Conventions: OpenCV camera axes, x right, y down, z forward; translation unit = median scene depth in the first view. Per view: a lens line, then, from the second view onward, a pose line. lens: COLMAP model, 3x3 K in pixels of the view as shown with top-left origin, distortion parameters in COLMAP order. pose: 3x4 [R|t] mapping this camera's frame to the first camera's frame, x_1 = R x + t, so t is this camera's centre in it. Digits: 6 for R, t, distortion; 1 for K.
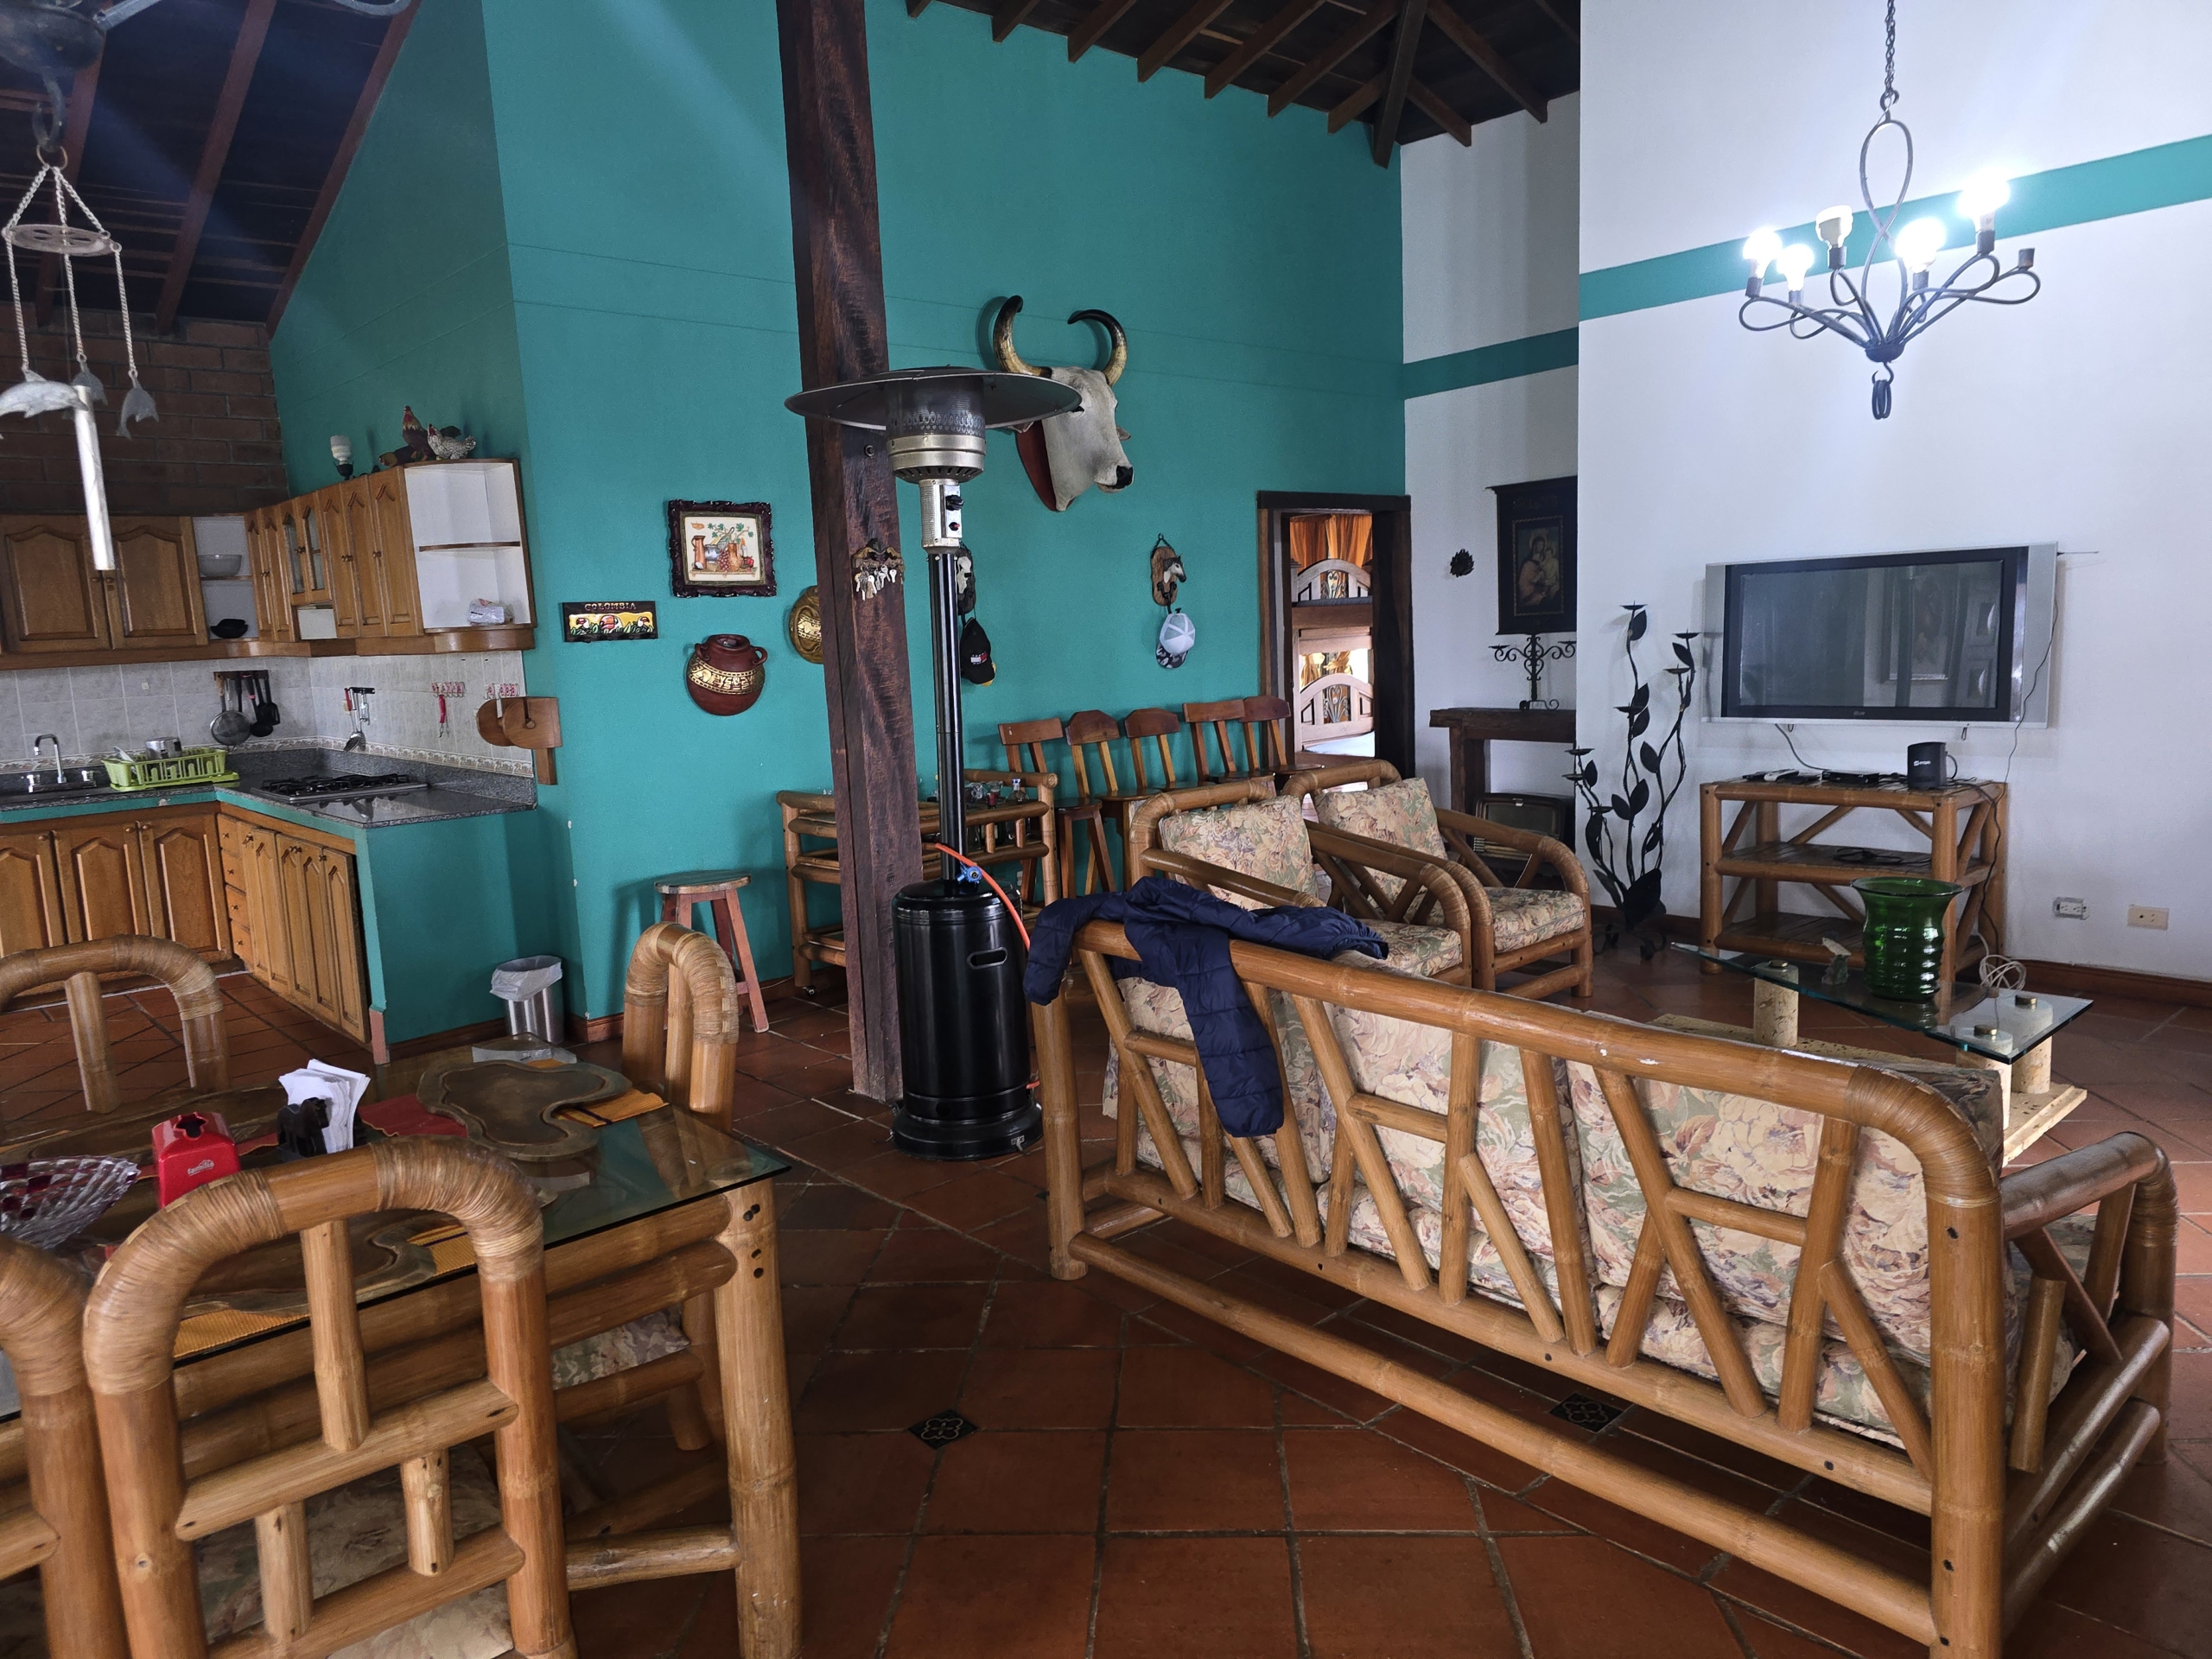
lens RADIAL K [[1477.5, 0, 1104.5], [0, 1477.5, 822.7], [0, 0, 1]] dist [0.058327, -0.054541]
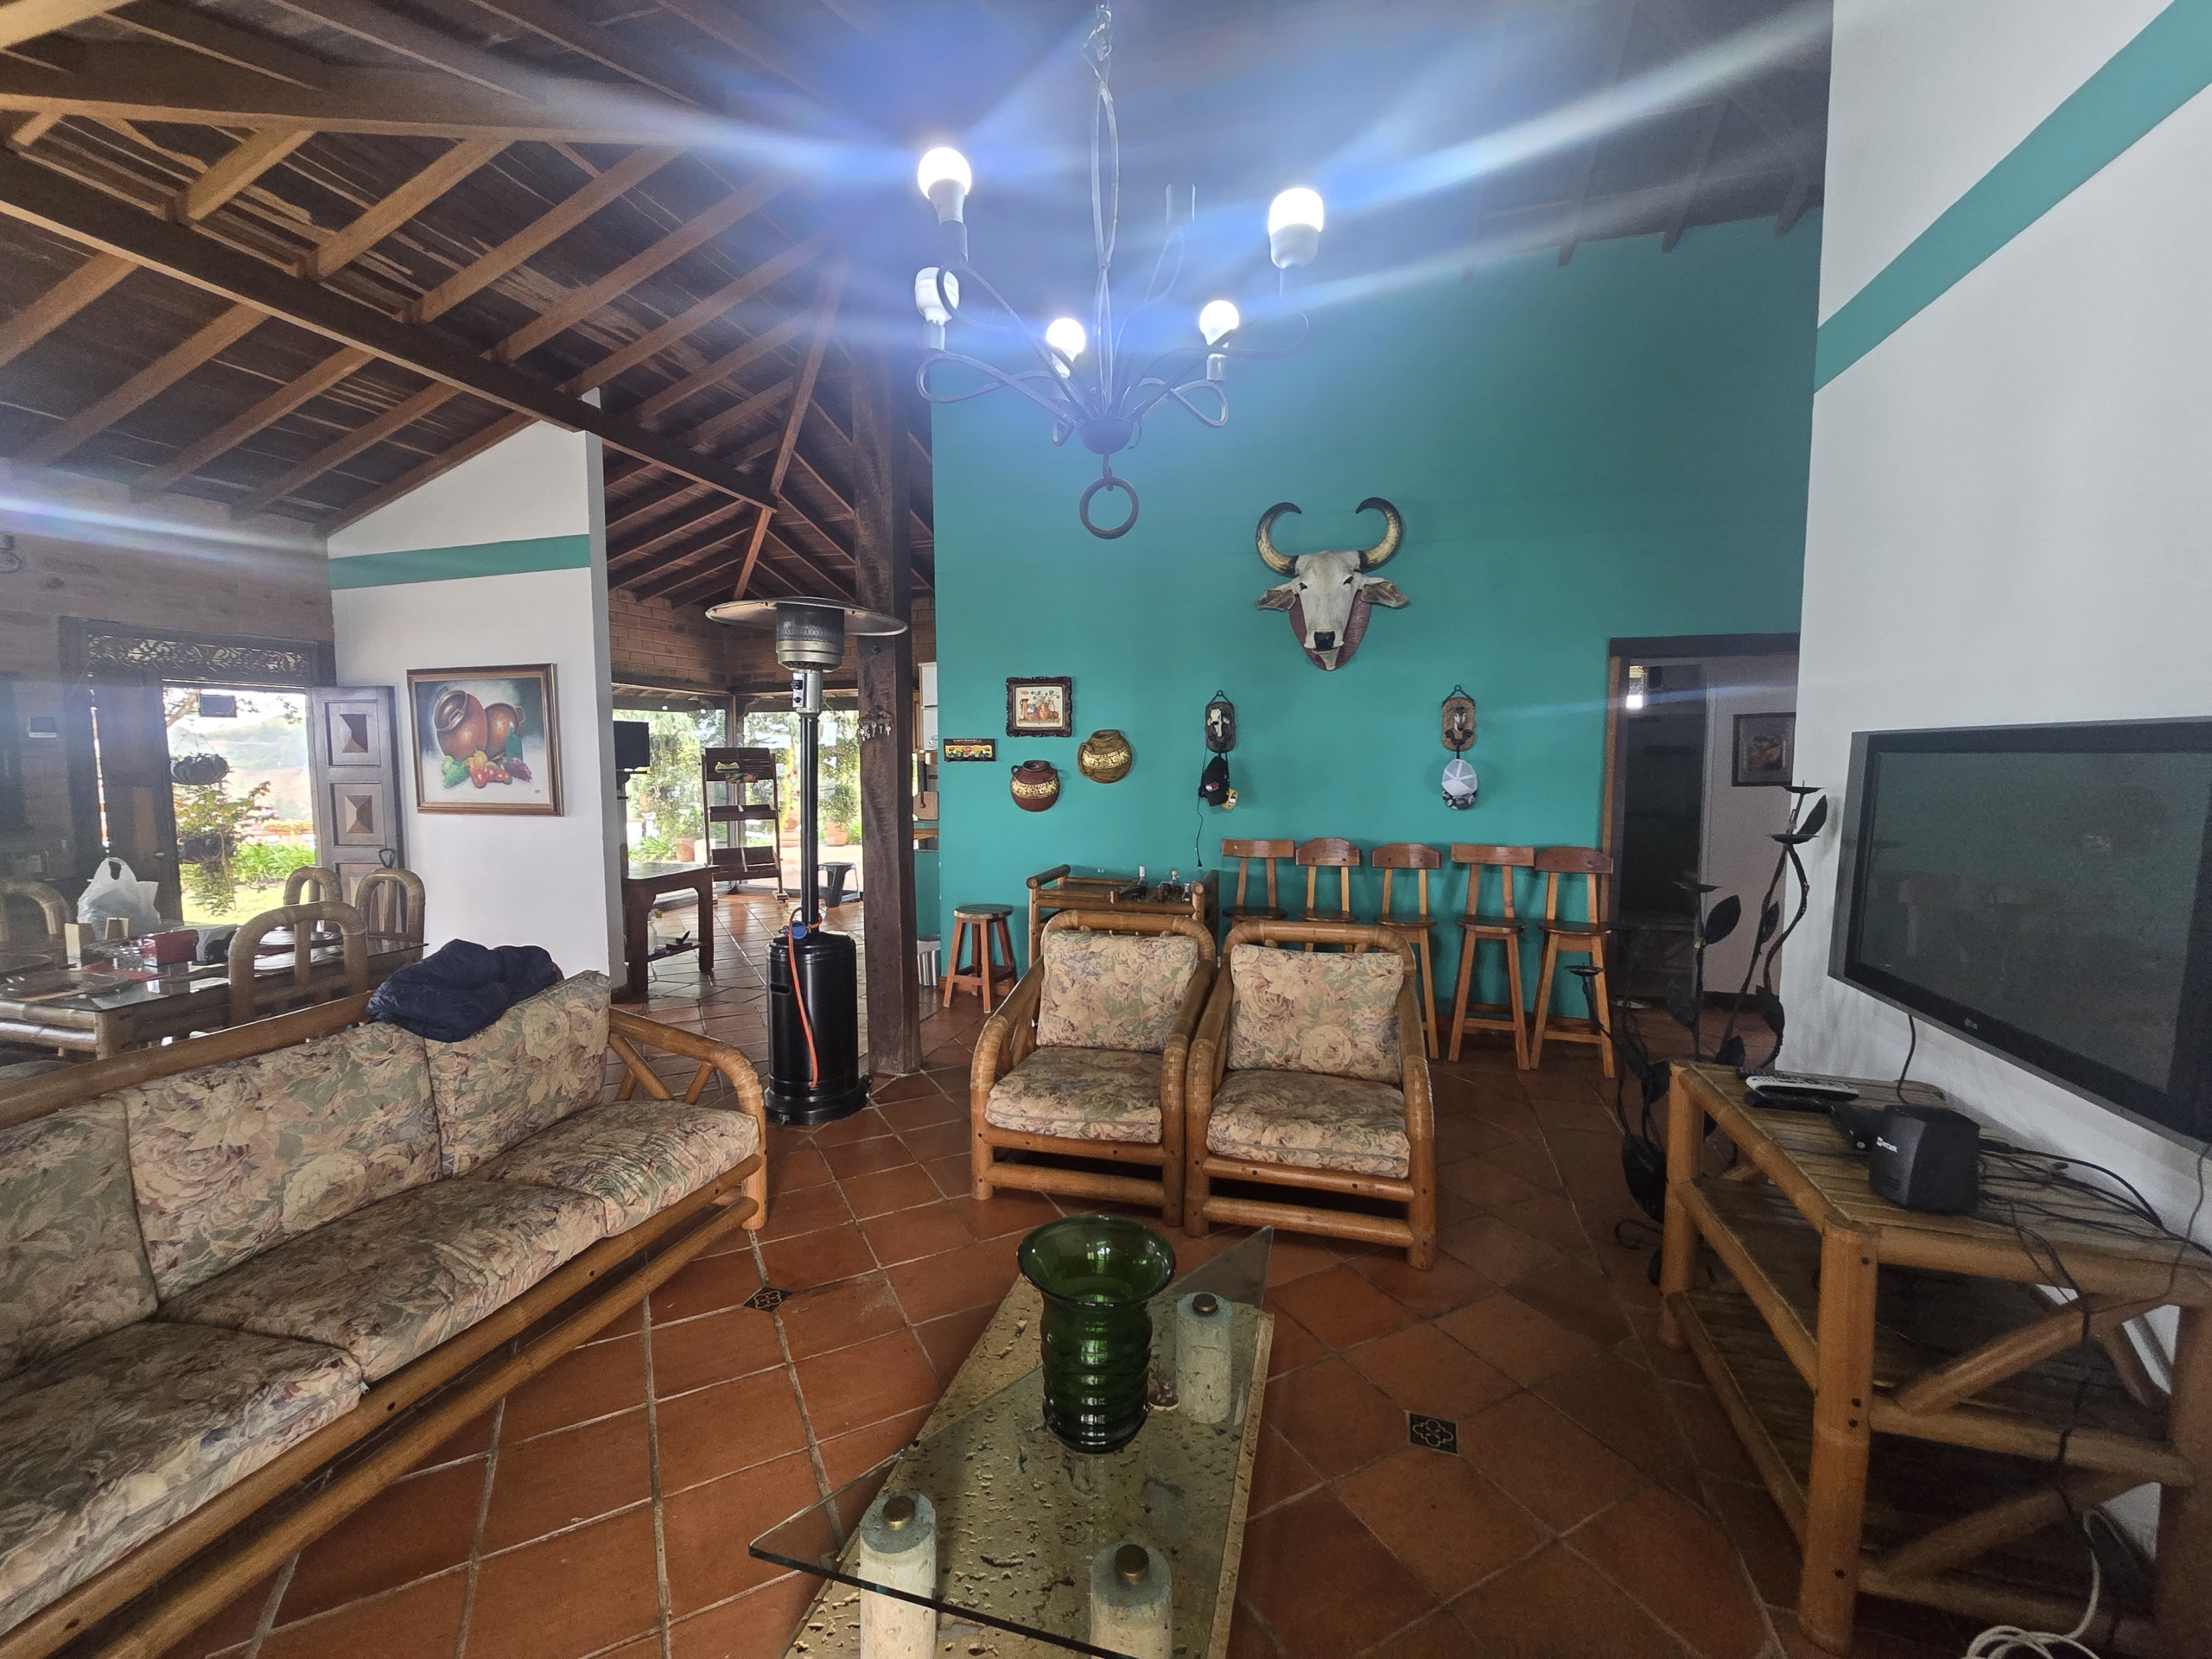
lens RADIAL K [[905.3, 0, 1088.5], [0, 905.3, 825.4], [0, 0, 1]] dist [-0.004645, -0.000421]
pose [[0.522248, 0.113096, -0.845261, 0.606826], [-0.137813, 0.989332, 0.047224, -0.114974], [0.841585, 0.091826, 0.532262, 0.557345]]
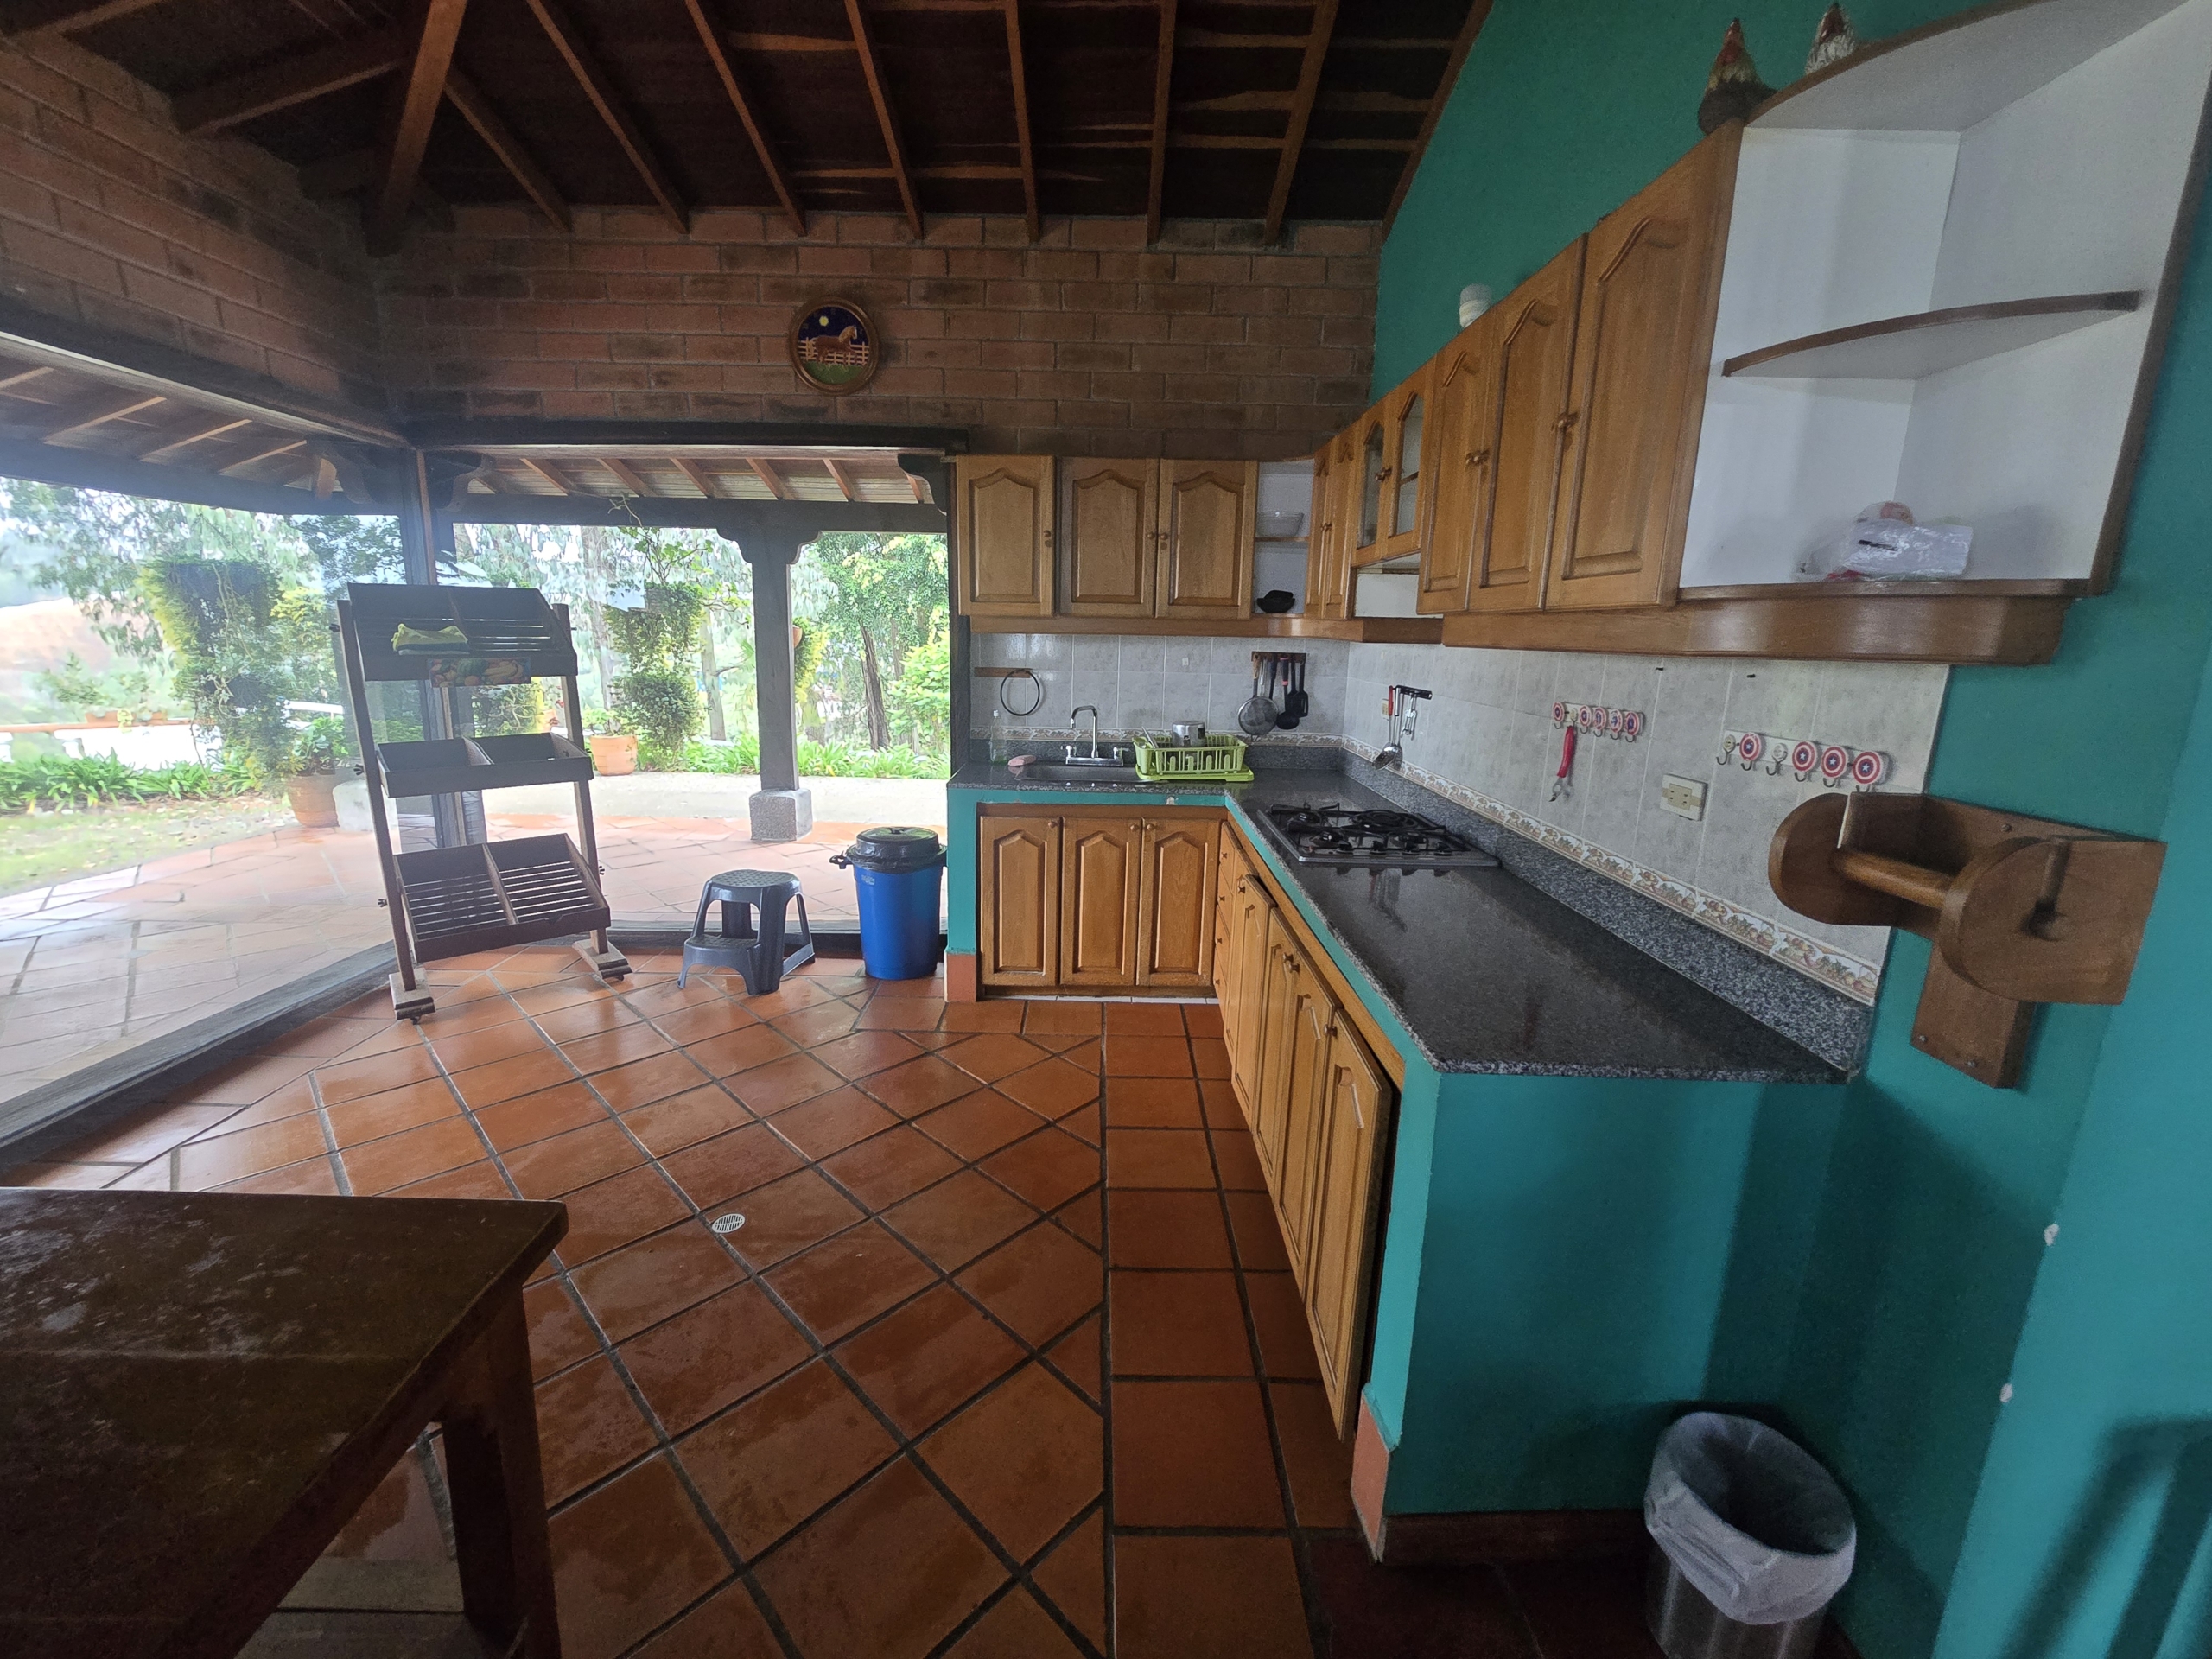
lens RADIAL K [[907.3, 0, 1106.0], [0, 907.3, 829.5], [0, 0, 1]] dist [-0.004378, -0.000558]
pose [[0.747646, 0.202667, -0.632418, -0.393266], [-0.148646, 0.979204, 0.138070, -0.077160], [0.647248, -0.009221, 0.762223, 0.703199]]
